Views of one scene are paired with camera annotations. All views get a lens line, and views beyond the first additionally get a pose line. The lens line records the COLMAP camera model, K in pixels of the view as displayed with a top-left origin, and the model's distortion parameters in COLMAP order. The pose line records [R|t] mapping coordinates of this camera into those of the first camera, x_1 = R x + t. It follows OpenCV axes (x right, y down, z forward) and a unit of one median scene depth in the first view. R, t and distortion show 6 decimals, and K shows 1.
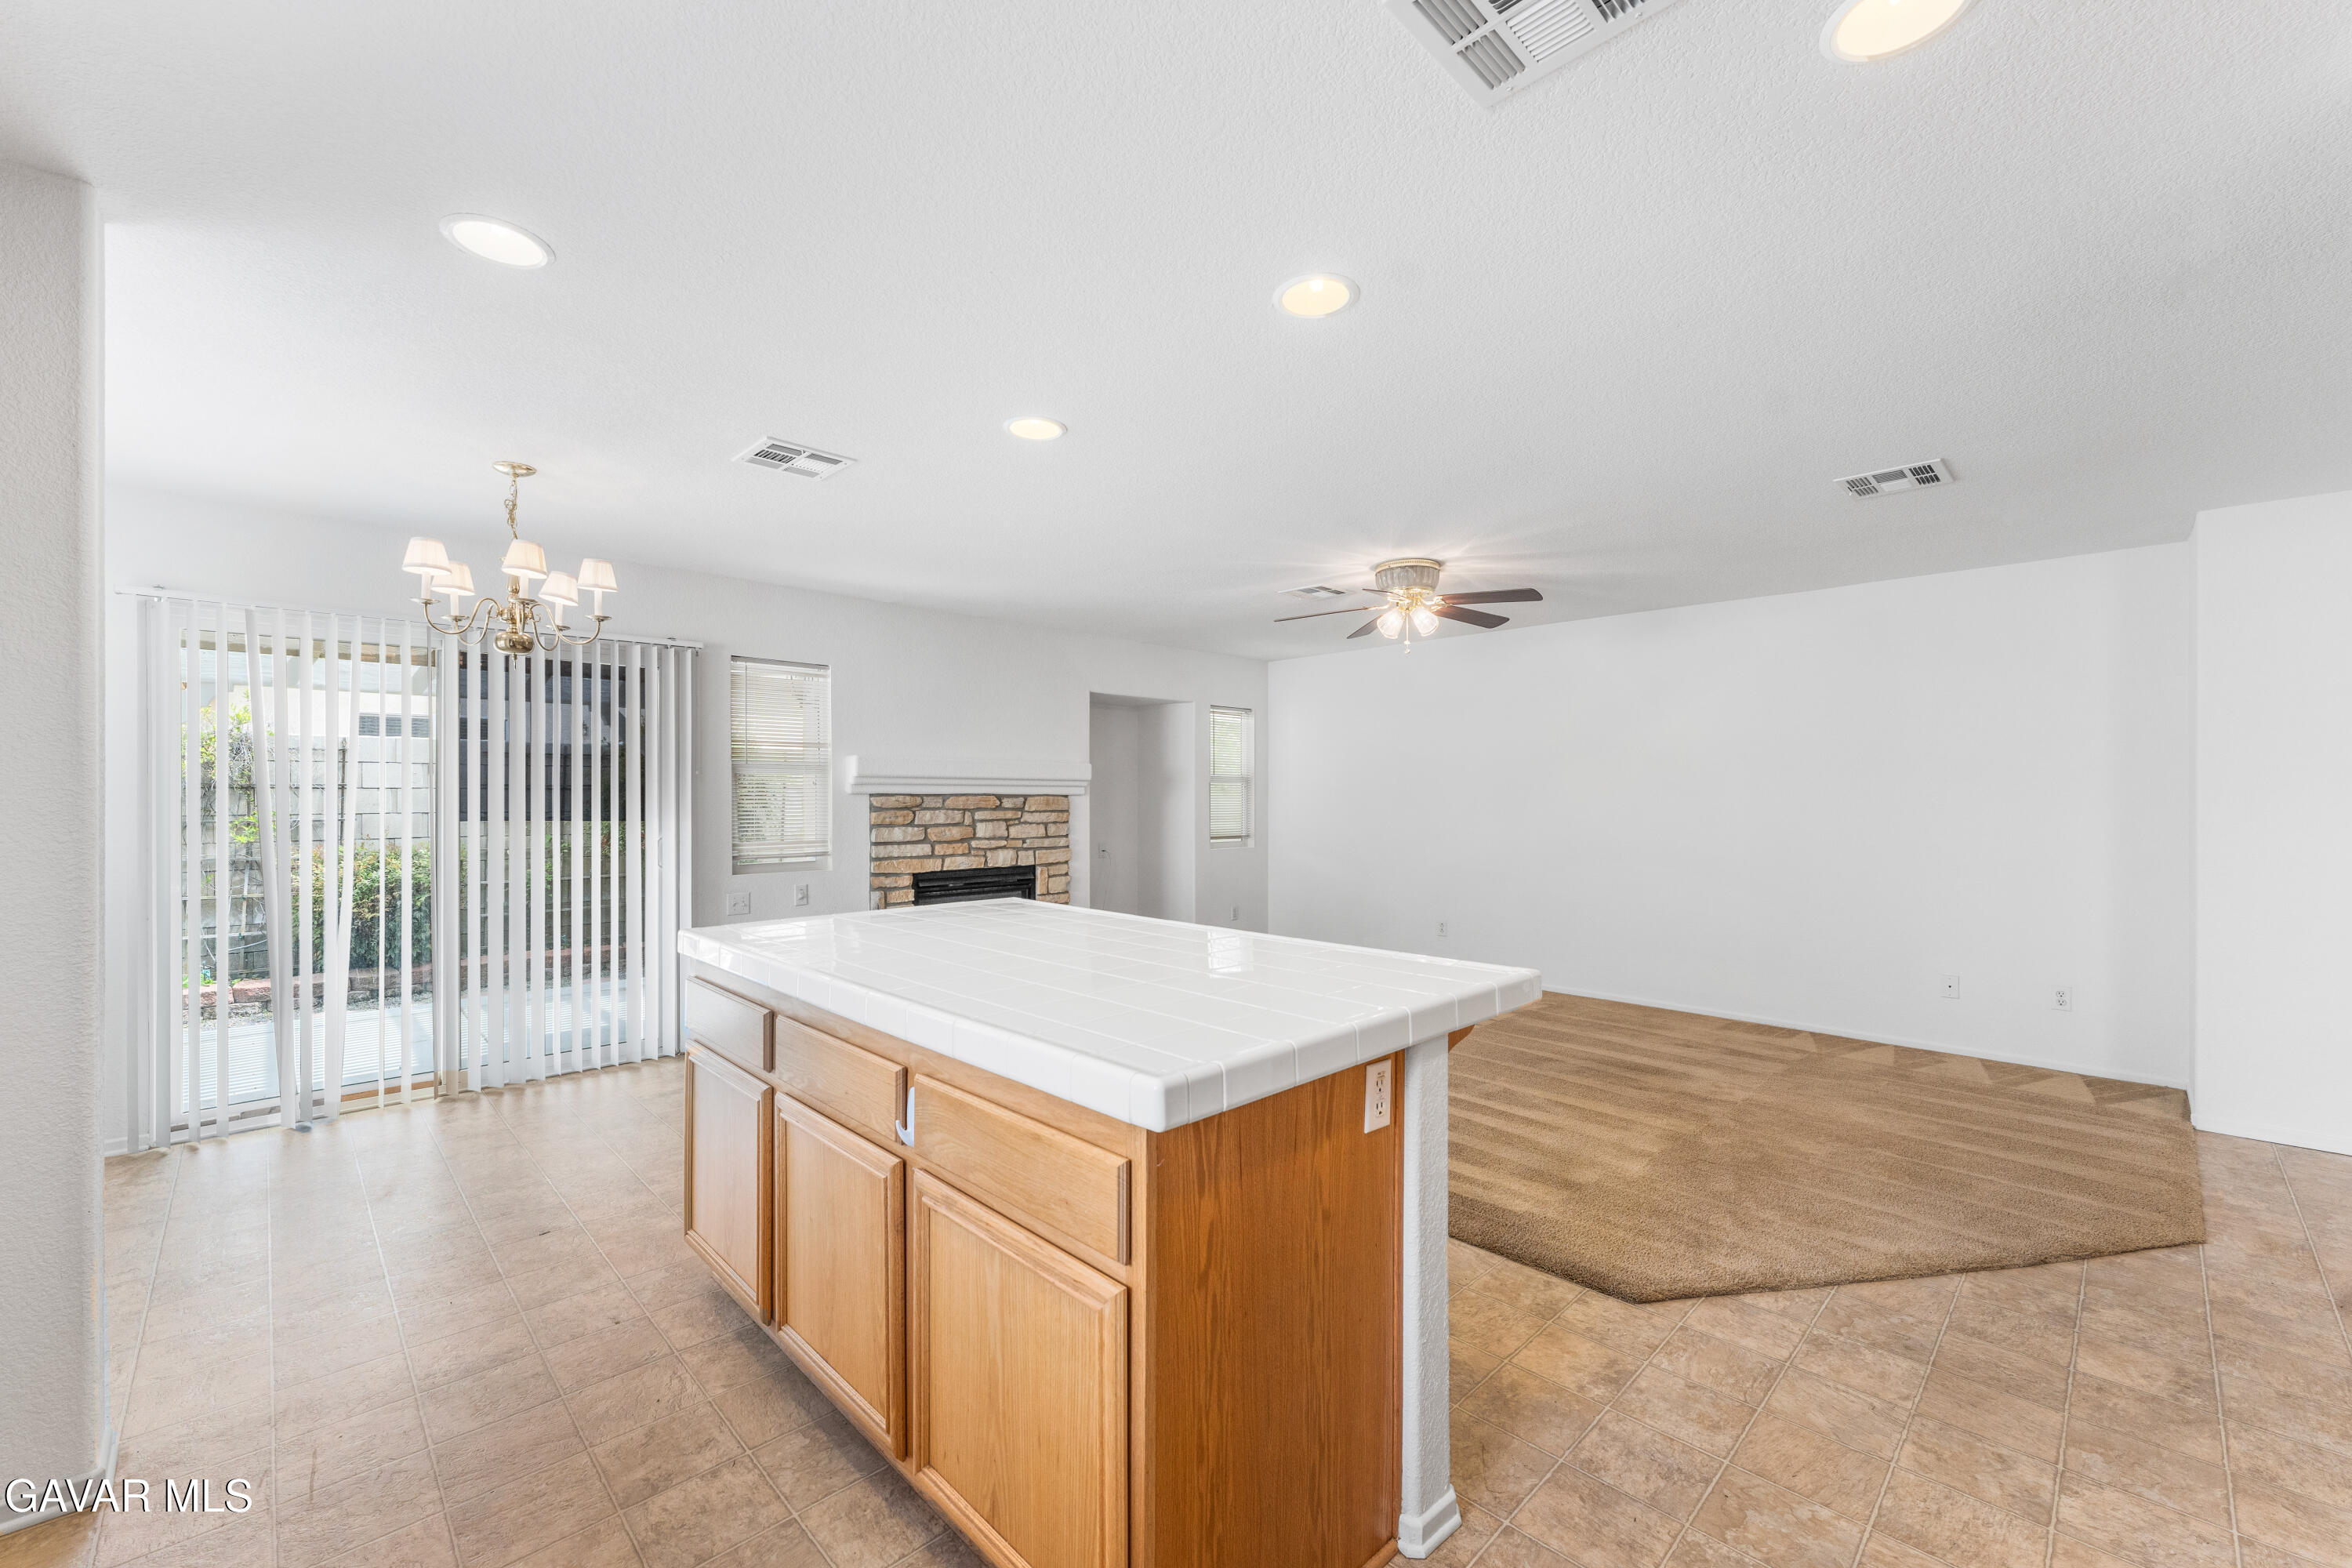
lens RADIAL K [[945.3, 0, 1154.4], [0, 945.3, 792.0], [0, 0, 1]] dist [-0.000142, -0.000359]
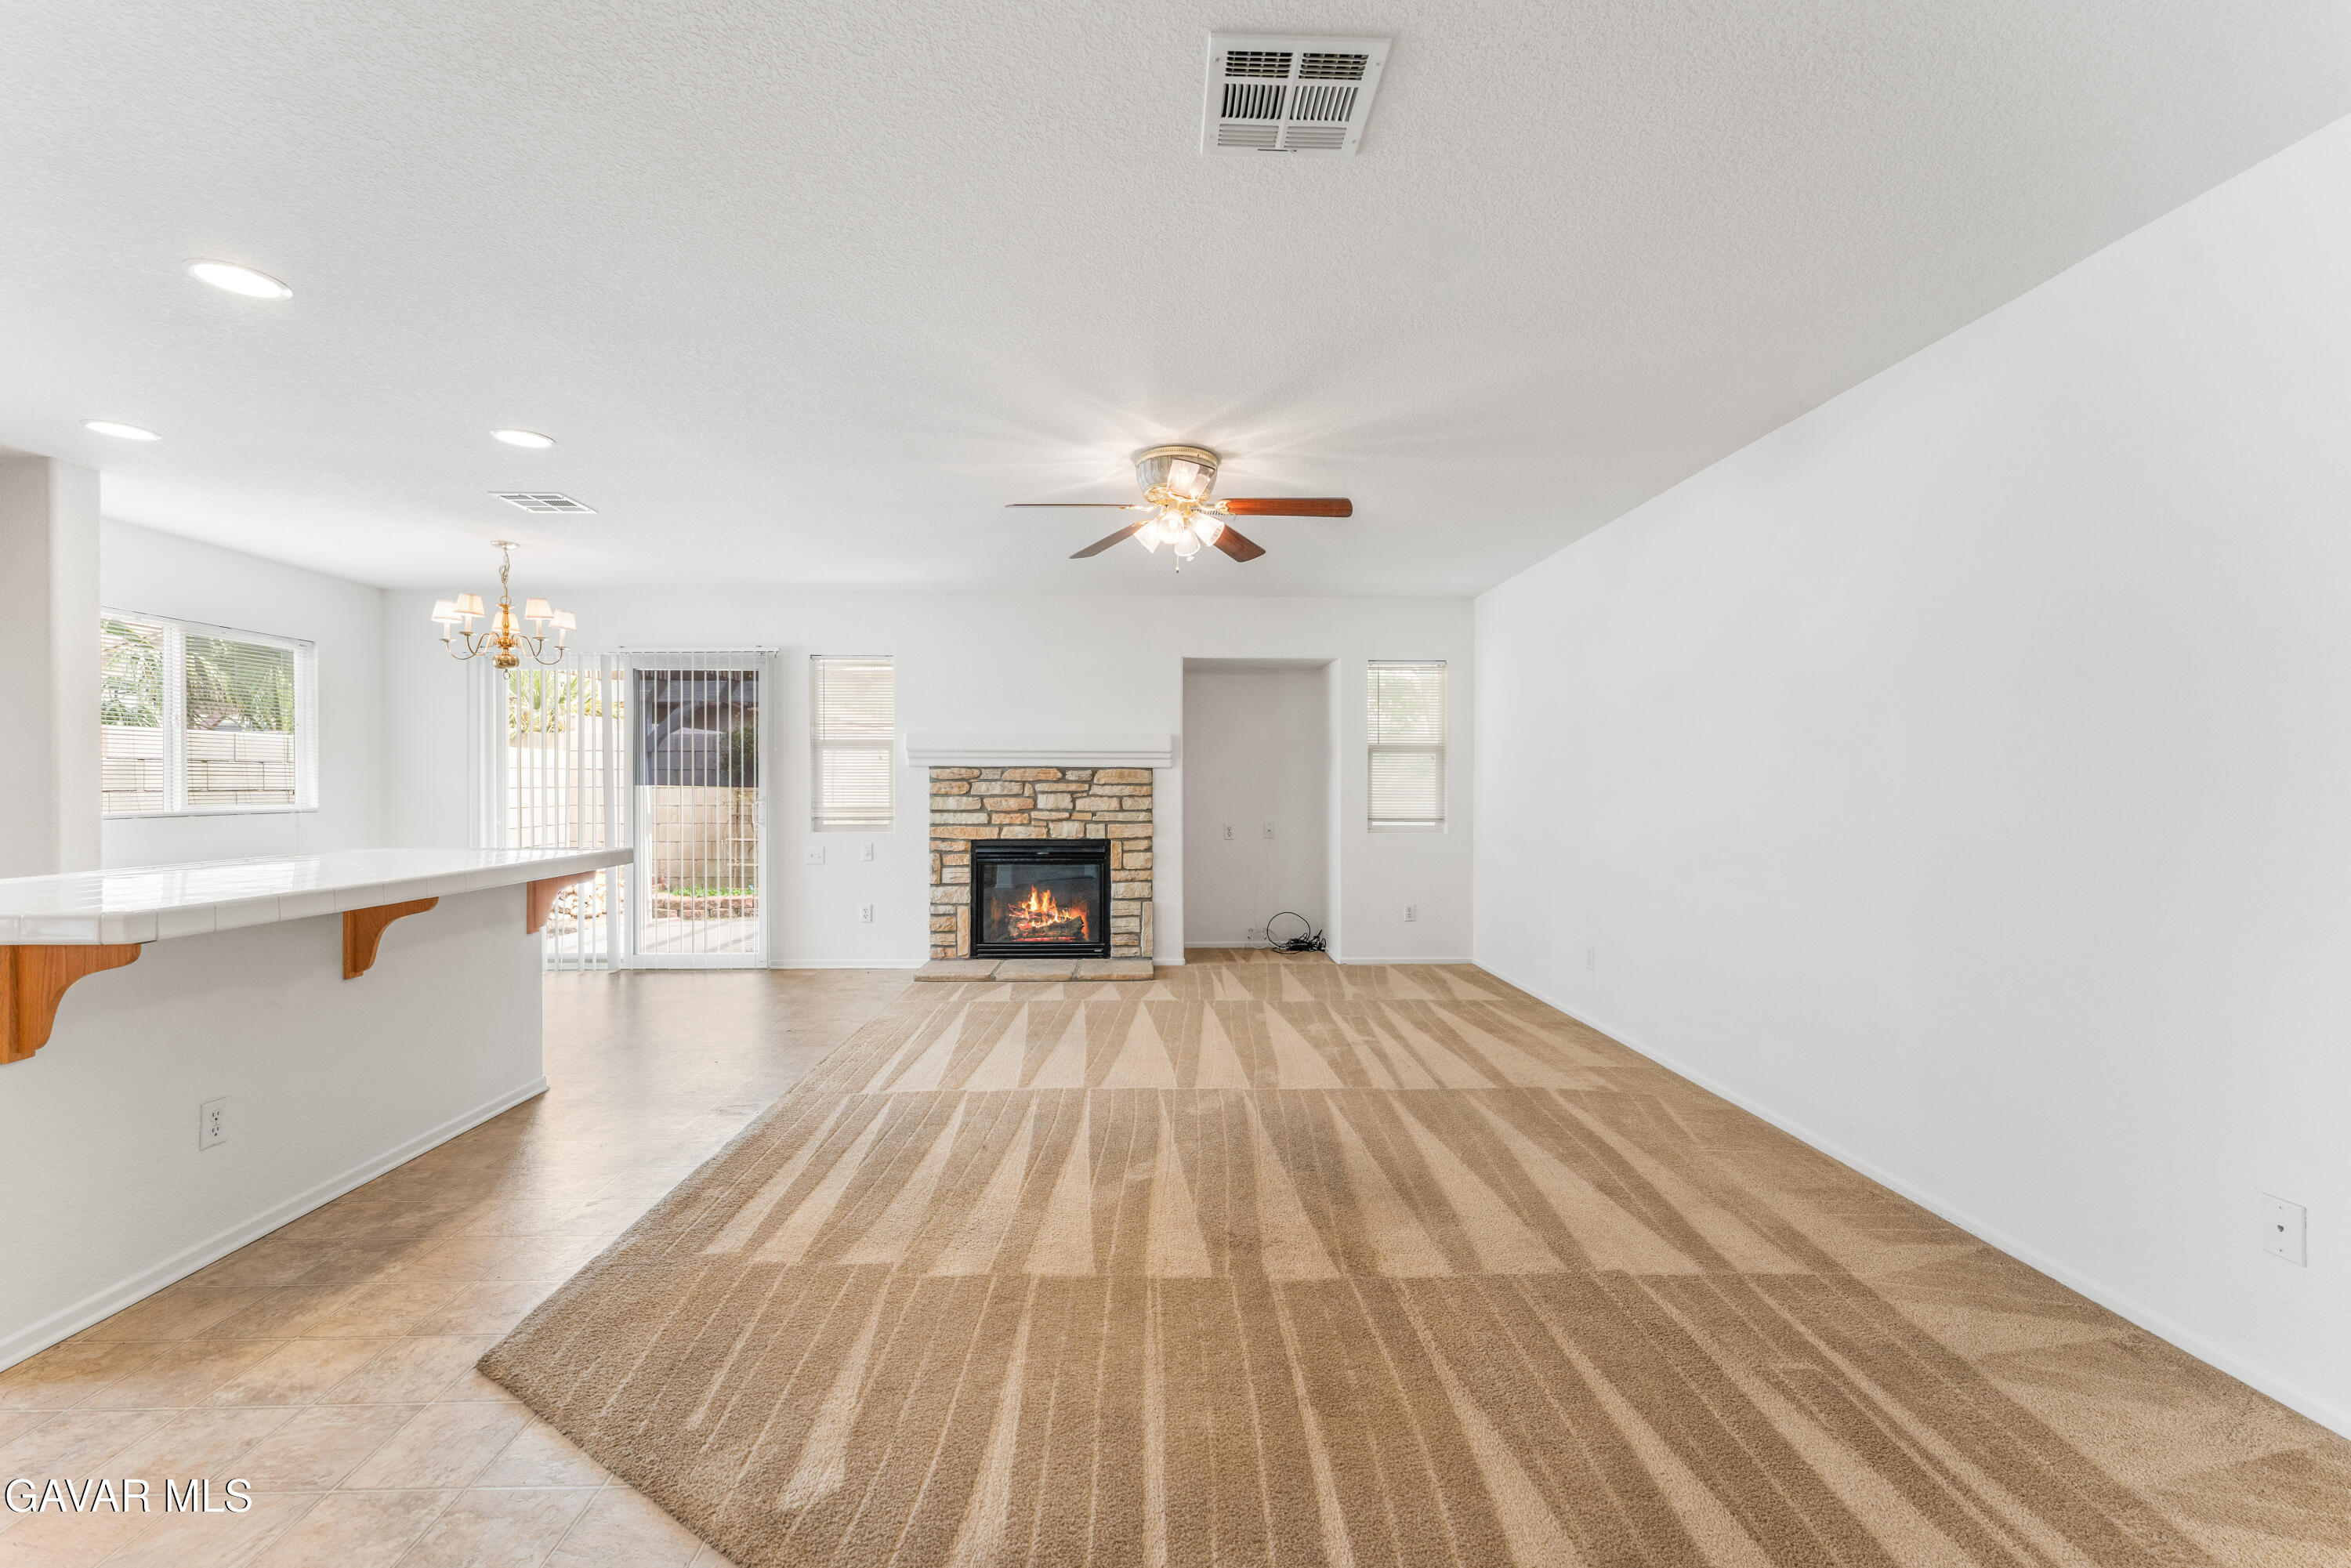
lens RADIAL K [[944.8, 0, 1172.0], [0, 944.8, 780.6], [0, 0, 1]] dist [-0.000142, -0.000359]
pose [[0.739756, -0.002657, -0.672870, 0.616123], [0.001709, 0.999996, -0.002070, 0.019685], [0.672874, 0.000381, 0.739757, 0.334057]]
